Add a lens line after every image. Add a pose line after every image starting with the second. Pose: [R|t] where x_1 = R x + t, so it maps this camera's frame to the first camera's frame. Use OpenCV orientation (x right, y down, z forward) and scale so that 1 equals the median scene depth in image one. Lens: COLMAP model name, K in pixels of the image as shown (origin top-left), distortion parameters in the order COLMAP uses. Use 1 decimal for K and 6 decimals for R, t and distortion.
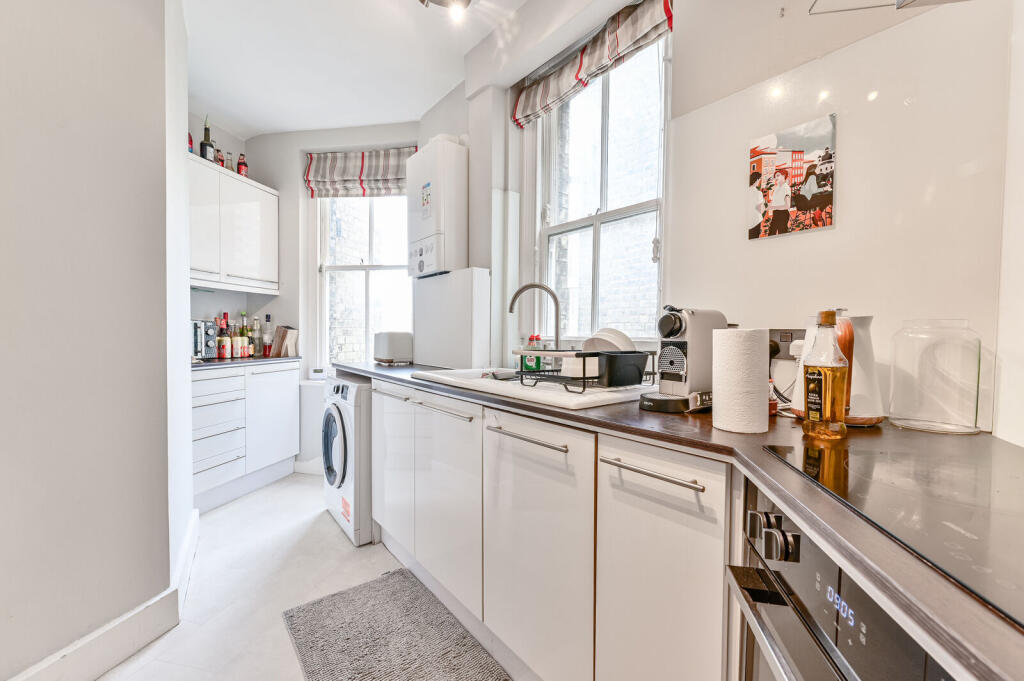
lens RADIAL K [[422.5, 0, 515.6], [0, 422.5, 343.6], [0, 0, 1]] dist [0.000807, 0.000047]
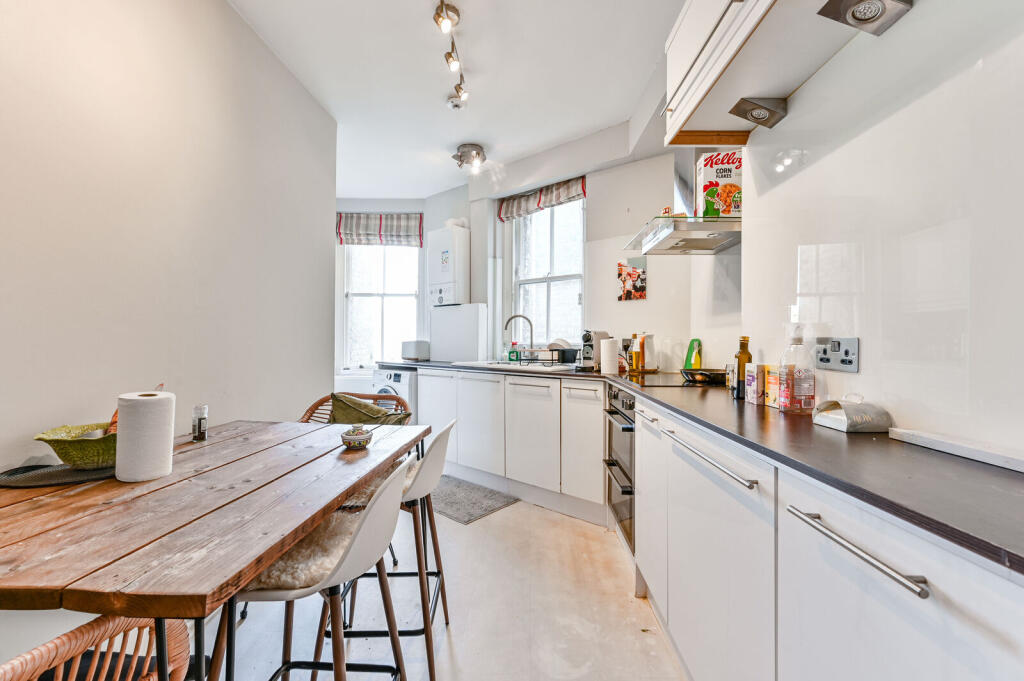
lens RADIAL K [[413.0, 0, 512.4], [0, 413.0, 335.7], [0, 0, 1]] dist [0.000202, 0.000086]
pose [[0.986469, -0.005250, 0.163862, -0.294339], [0.010743, 0.999409, -0.032651, 0.012583], [-0.163594, 0.033969, 0.985943, -0.840916]]
